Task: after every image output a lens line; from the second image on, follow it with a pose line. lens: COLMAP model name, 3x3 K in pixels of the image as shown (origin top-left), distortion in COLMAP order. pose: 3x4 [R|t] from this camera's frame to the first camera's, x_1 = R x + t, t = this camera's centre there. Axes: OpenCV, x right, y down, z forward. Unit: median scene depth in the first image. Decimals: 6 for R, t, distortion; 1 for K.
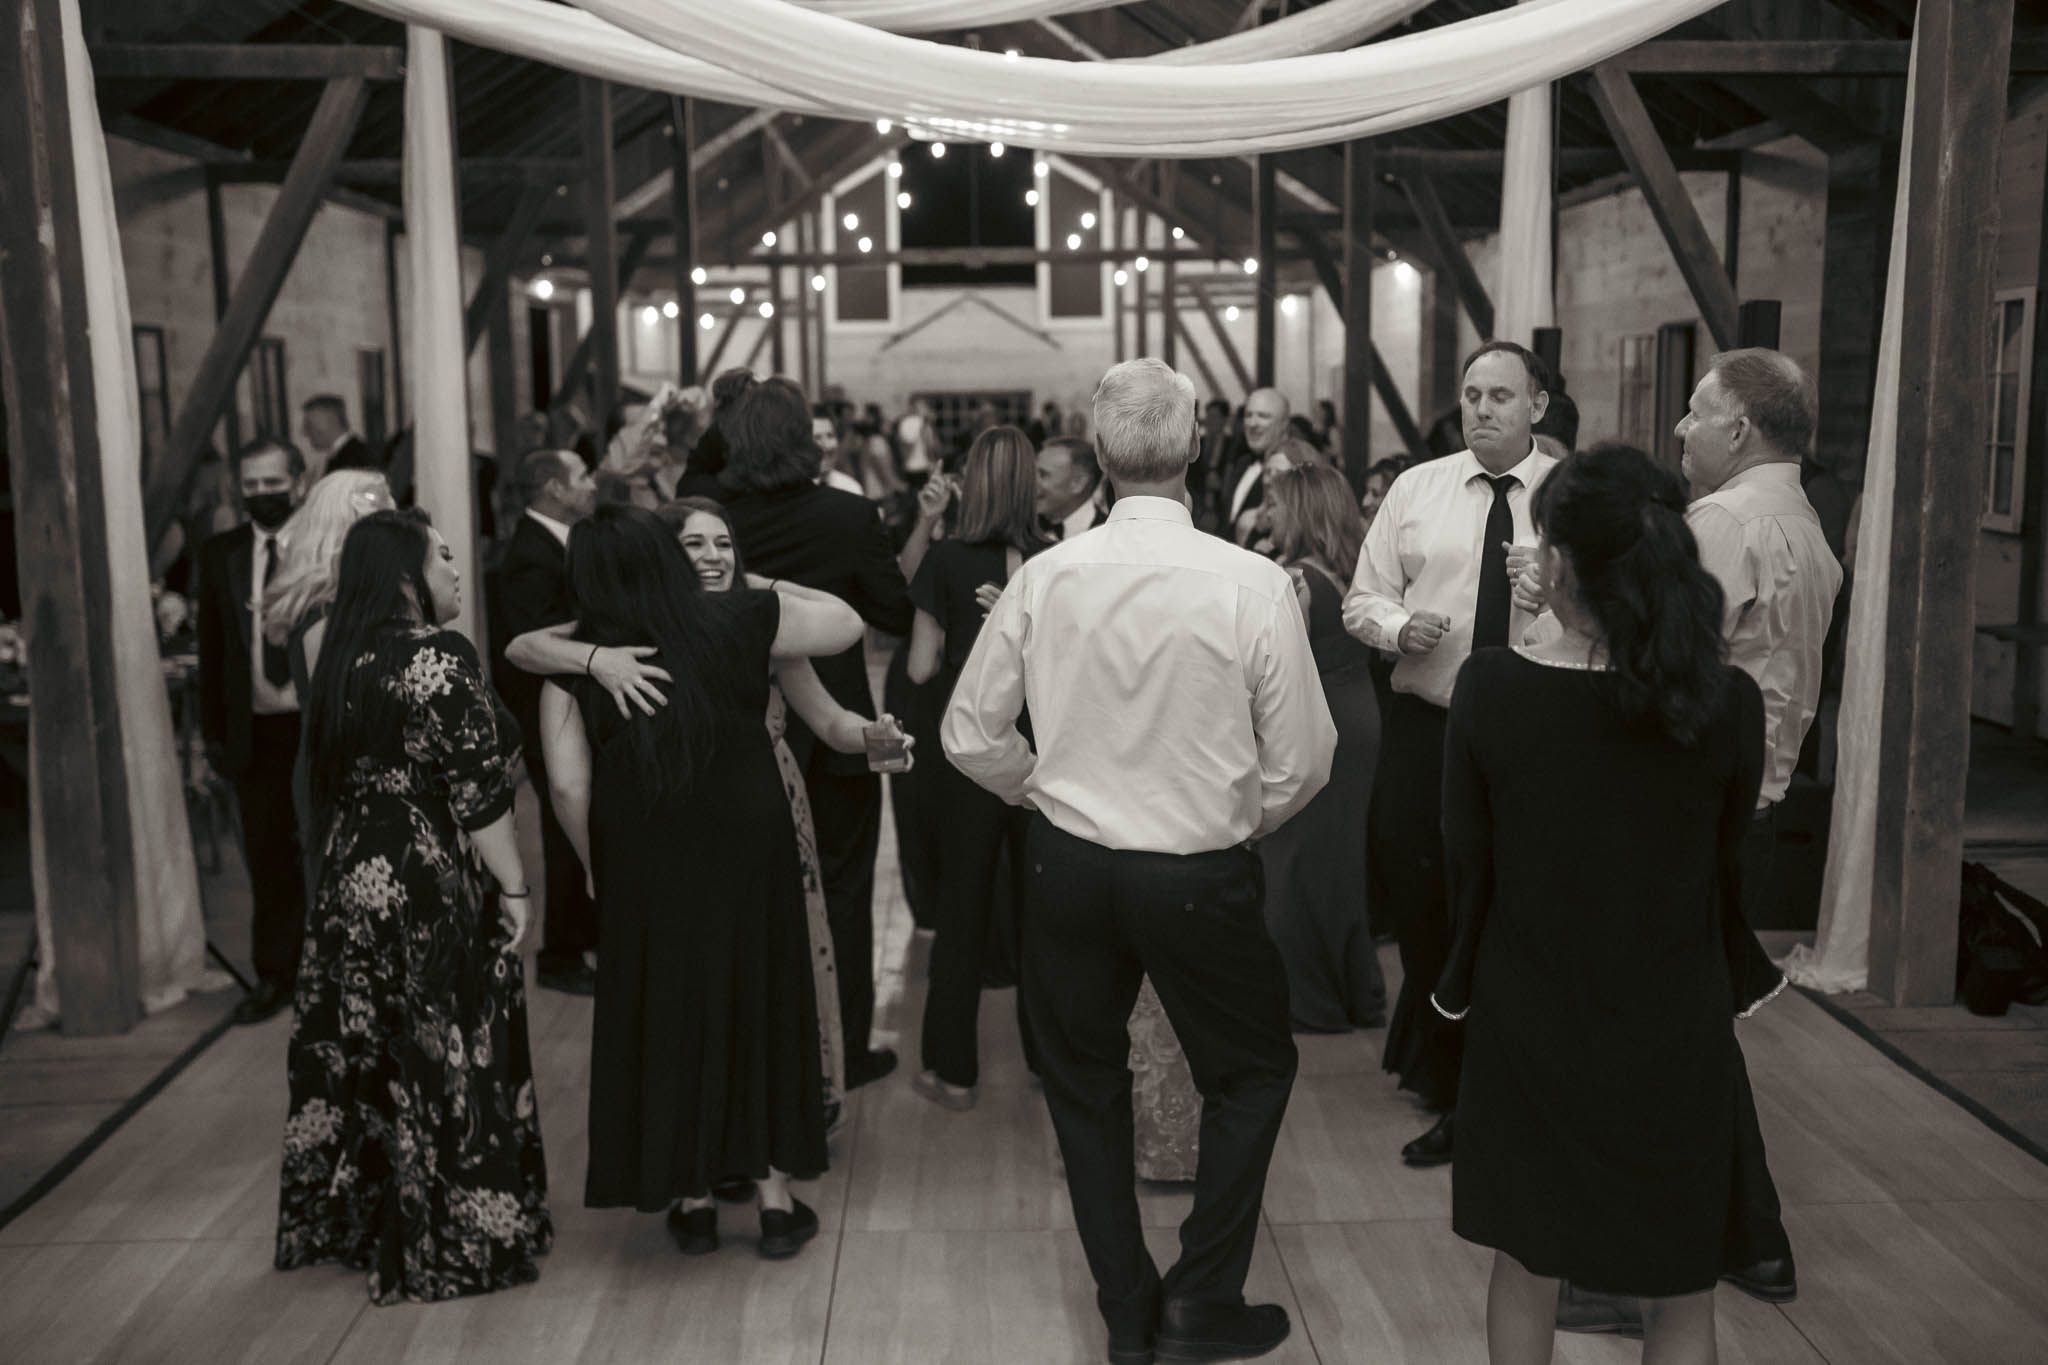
lens RADIAL K [[1958.0, 0, 1015.9], [0, 1958.0, 685.3], [0, 0, 1]] dist [-0.059055, 0.085864]
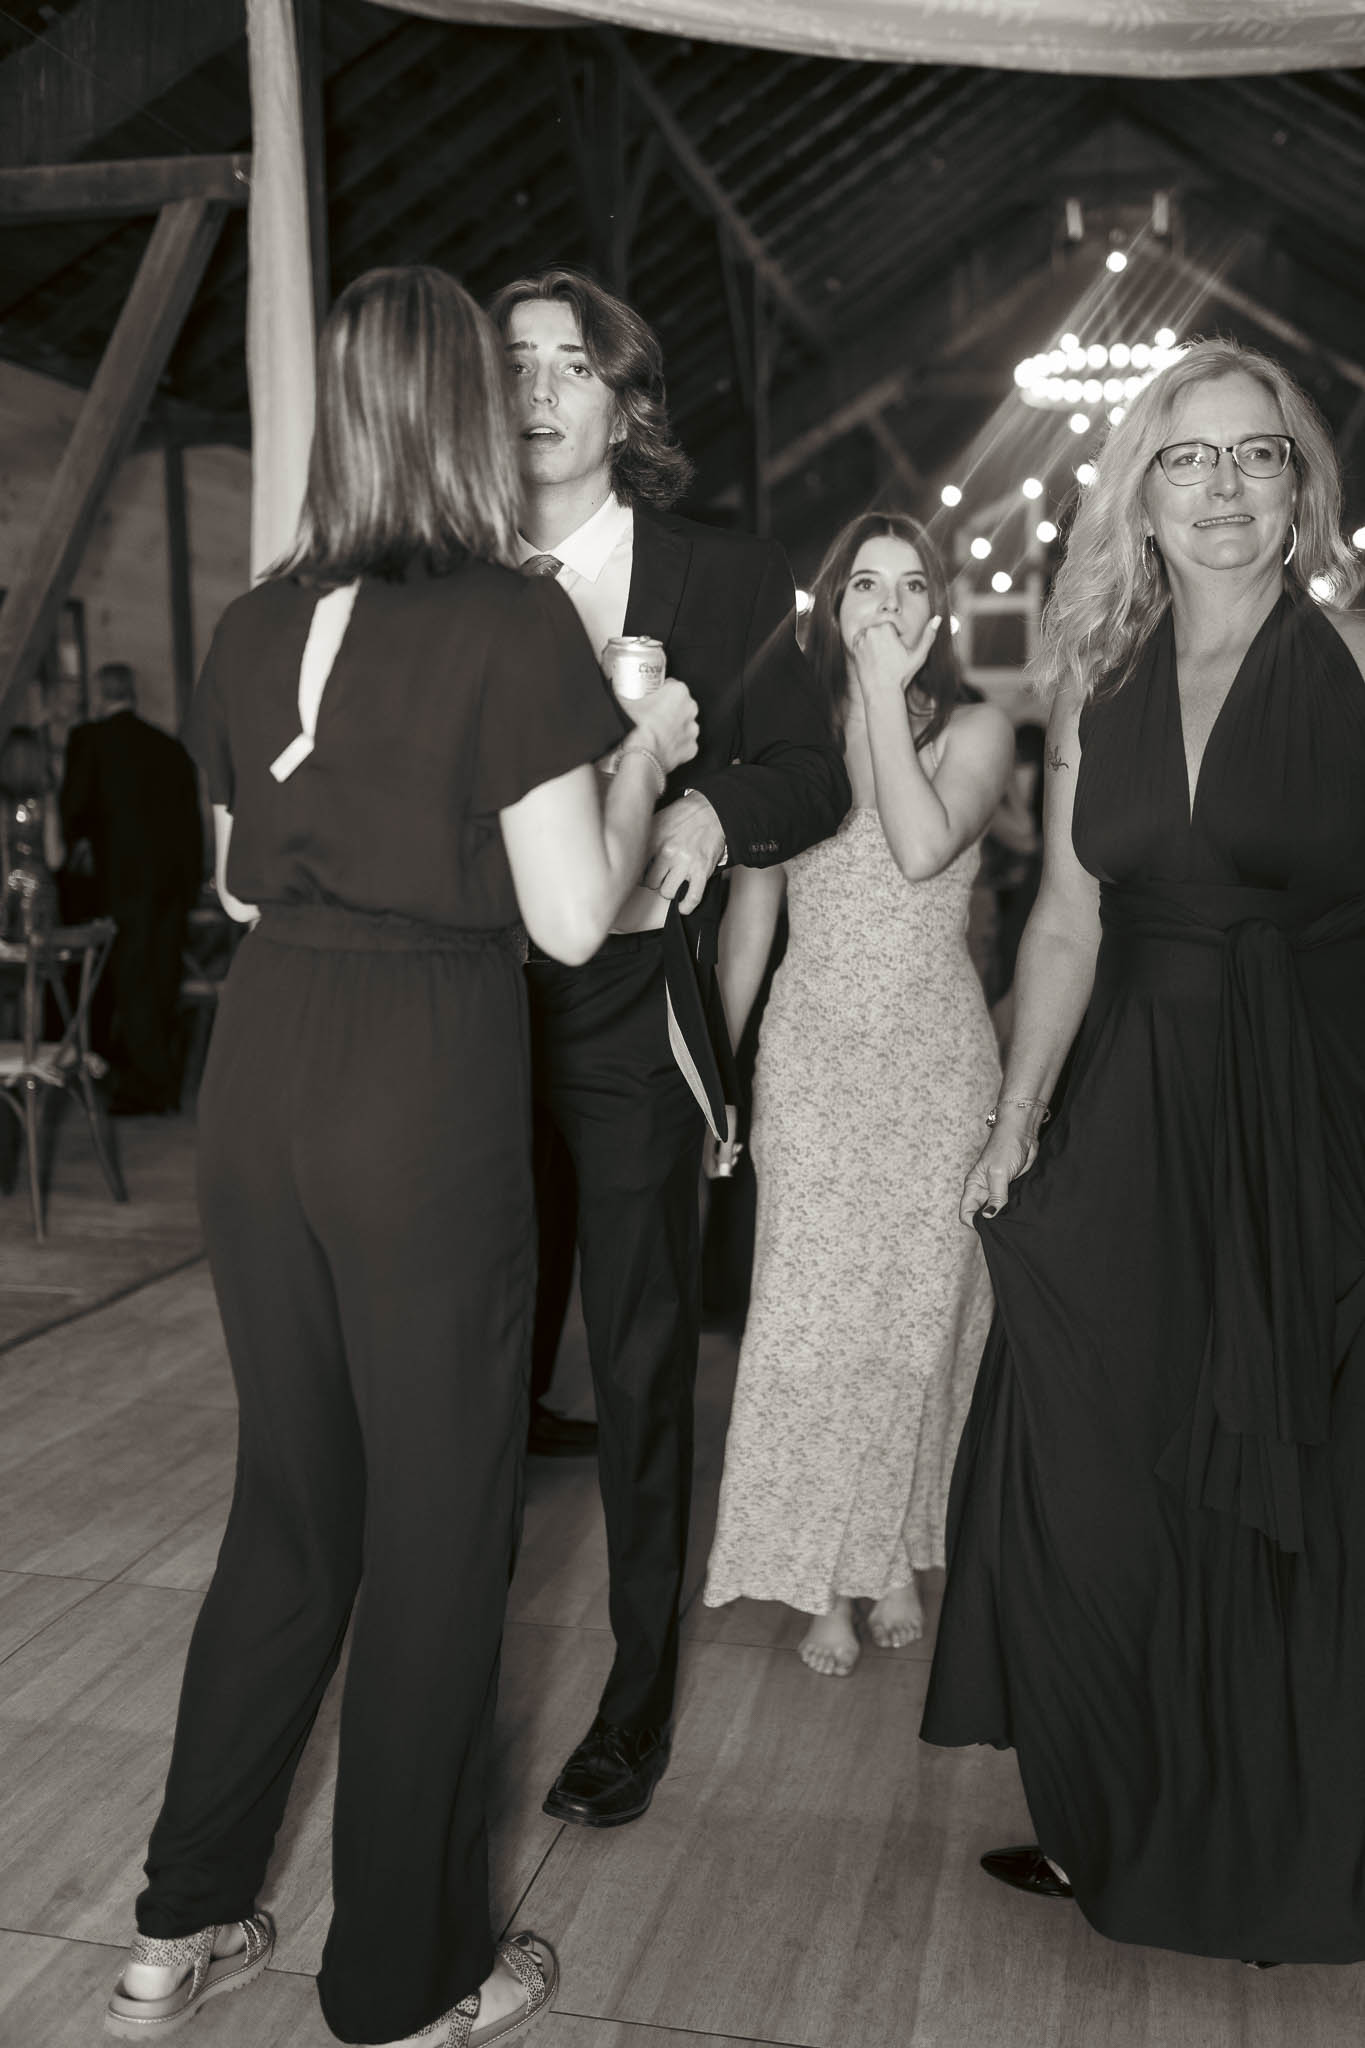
lens RADIAL K [[1951.3, 0, 684.3], [0, 1951.3, 1031.2], [0, 0, 1]] dist [-0.080767, 0.115460]
pose [[0.968408, 0.032731, -0.247214, 0.012428], [-0.038421, 0.999095, -0.018227, 0.003411], [0.246394, 0.027150, 0.968789, 0.136946]]
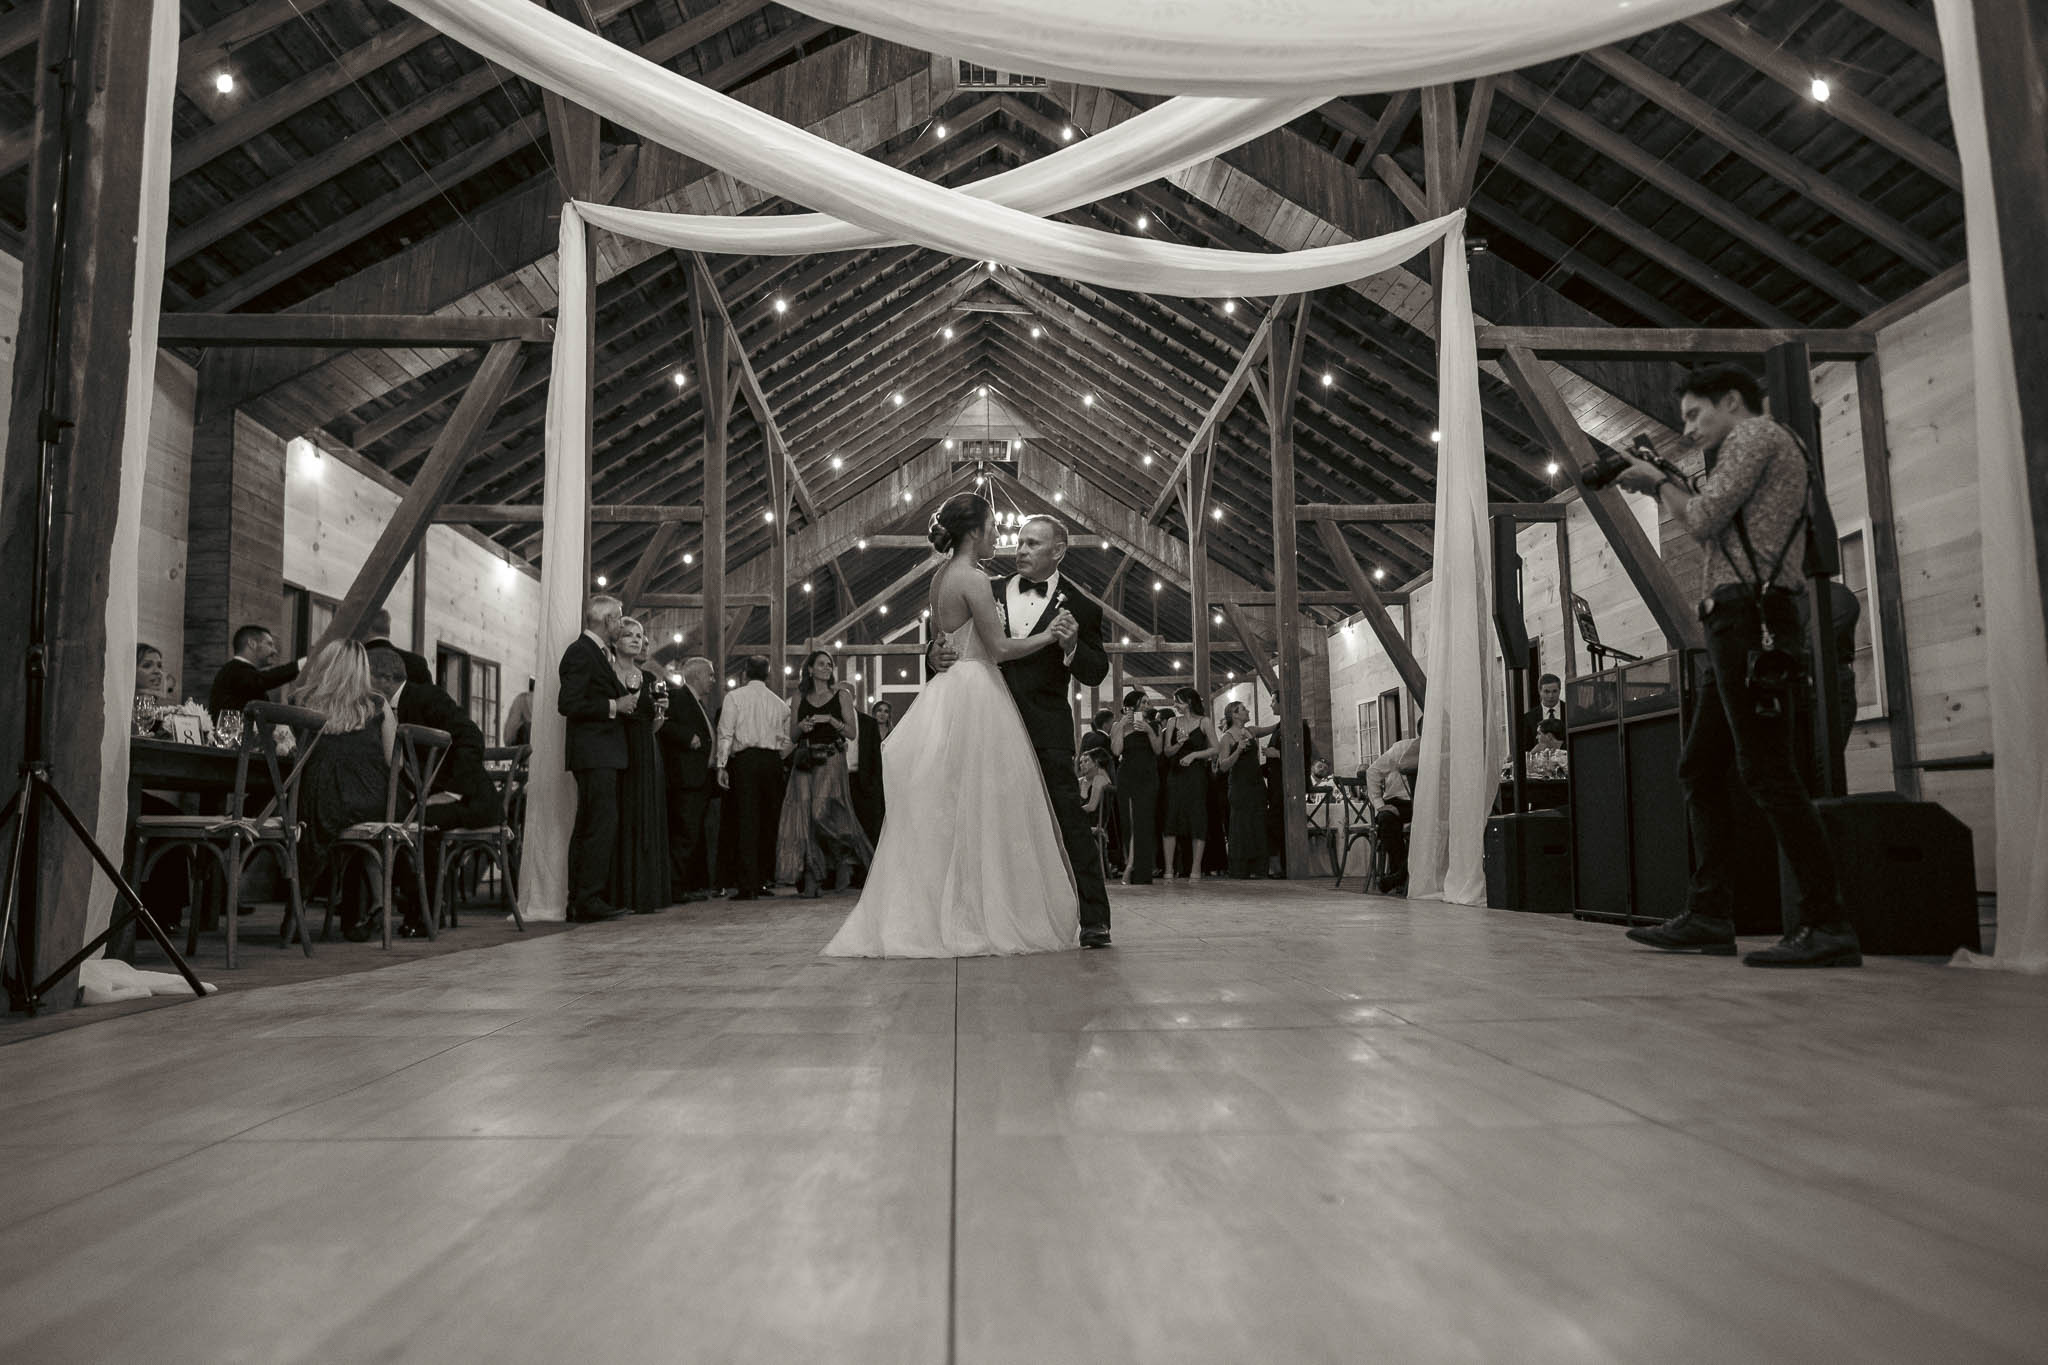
lens RADIAL K [[1281.5, 0, 1010.6], [0, 1281.5, 687.5], [0, 0, 1]] dist [-0.023213, -0.001464]
pose [[0.999907, 0.000860, 0.013629, -0.013714], [0.002758, 0.964738, -0.263198, 0.045592], [-0.013375, 0.263212, 0.964645, 0.107135]]
